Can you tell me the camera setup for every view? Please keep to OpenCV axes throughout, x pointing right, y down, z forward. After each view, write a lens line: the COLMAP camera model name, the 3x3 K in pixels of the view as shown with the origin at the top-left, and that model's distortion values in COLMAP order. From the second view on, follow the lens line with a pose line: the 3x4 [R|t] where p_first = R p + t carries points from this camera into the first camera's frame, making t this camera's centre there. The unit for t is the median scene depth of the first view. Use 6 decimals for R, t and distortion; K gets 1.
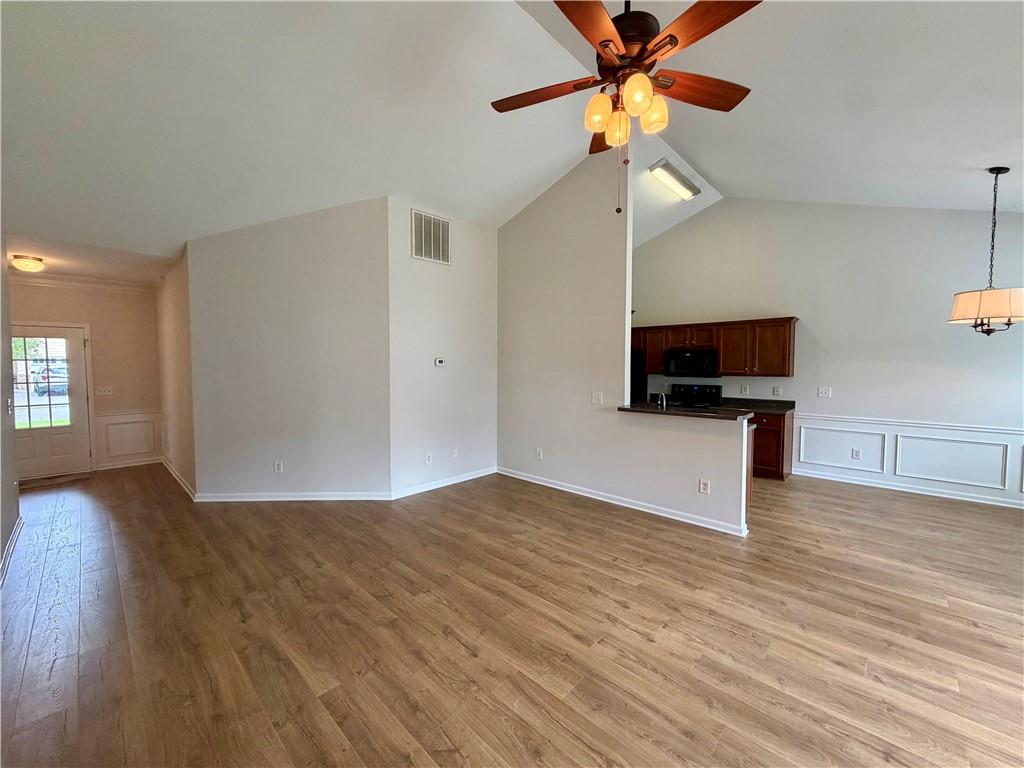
lens RADIAL K [[409.0, 0, 509.2], [0, 409.0, 383.0], [0, 0, 1]] dist [-0.000566, 0.000229]
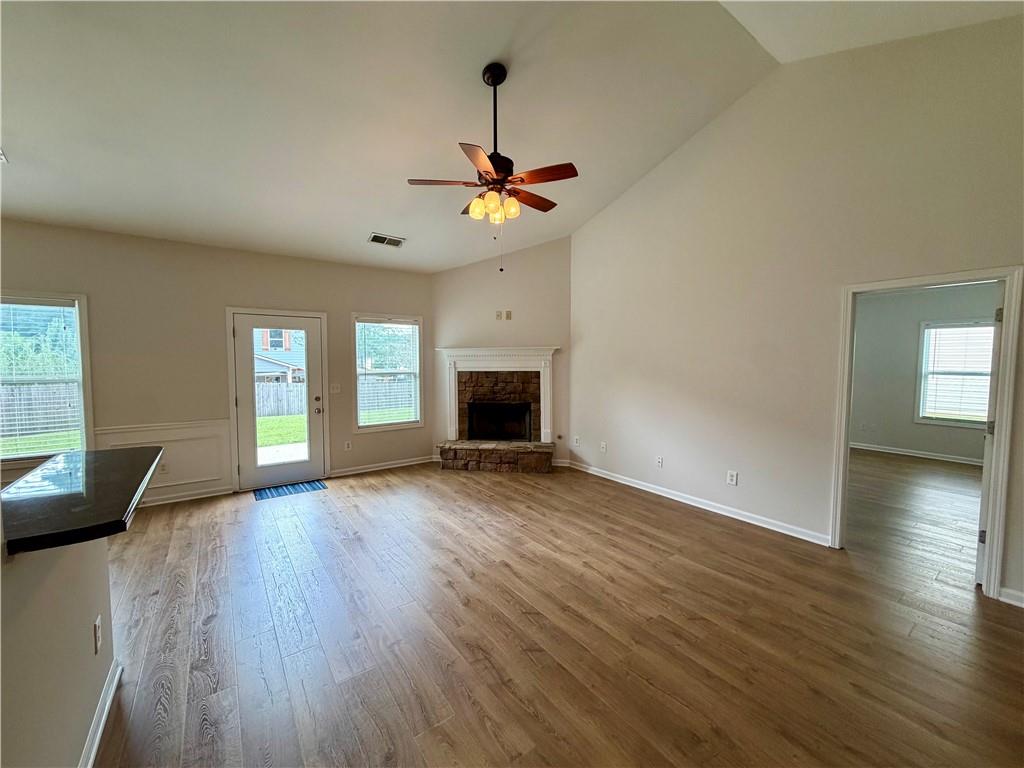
lens RADIAL K [[409.0, 0, 509.2], [0, 409.0, 383.0], [0, 0, 1]] dist [-0.000566, 0.000229]
pose [[-0.983694, -0.013746, 0.179325, -0.047788], [0.005329, 0.994409, 0.105461, -0.076717], [-0.179772, 0.104697, -0.978121, 1.642149]]
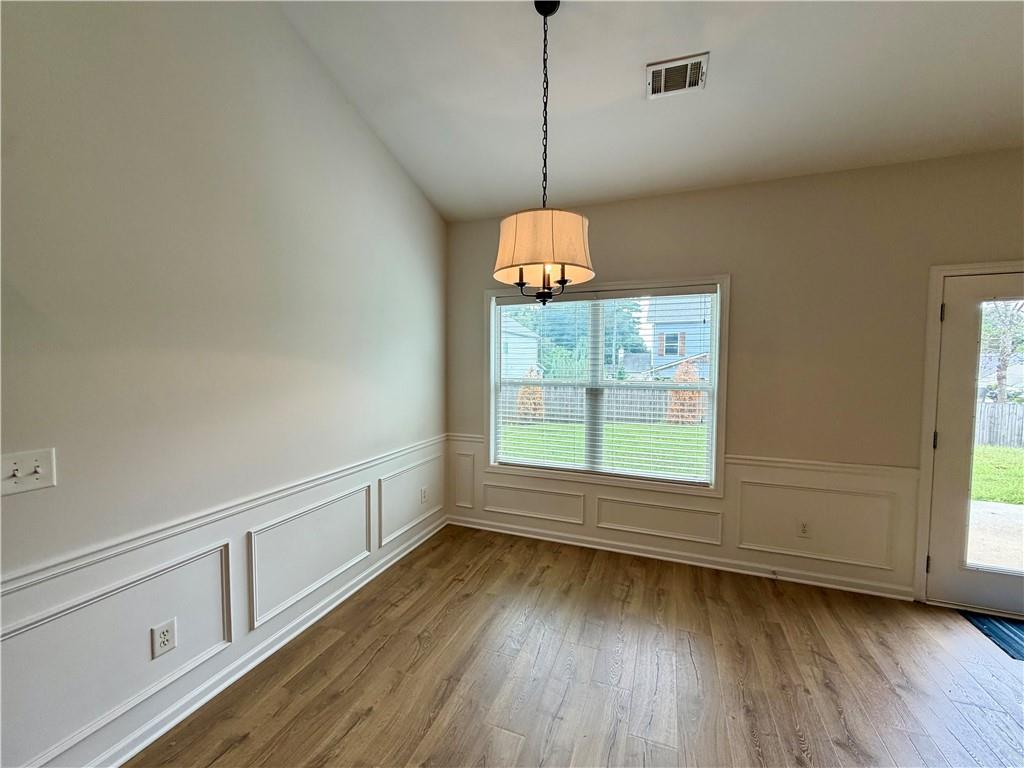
lens RADIAL K [[409.0, 0, 509.2], [0, 409.0, 383.0], [0, 0, 1]] dist [-0.000566, 0.000229]
pose [[-0.386091, -0.046519, 0.921287, 0.782323], [0.039756, 0.996961, 0.067001, -0.057554], [-0.921604, 0.062495, -0.383068, 1.454012]]
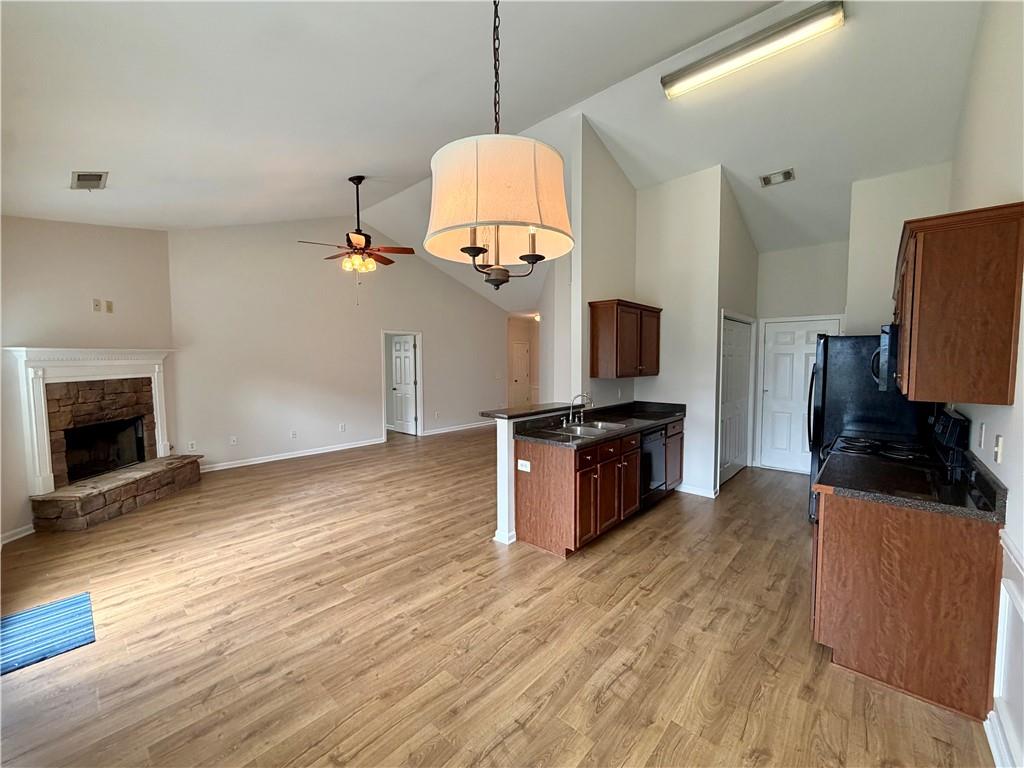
lens RADIAL K [[409.0, 0, 509.2], [0, 409.0, 383.0], [0, 0, 1]] dist [-0.000566, 0.000229]
pose [[0.025691, 0.057098, -0.998038, 1.784643], [-0.042899, 0.997511, 0.055963, -0.060285], [0.998749, 0.041377, 0.028076, 1.158421]]
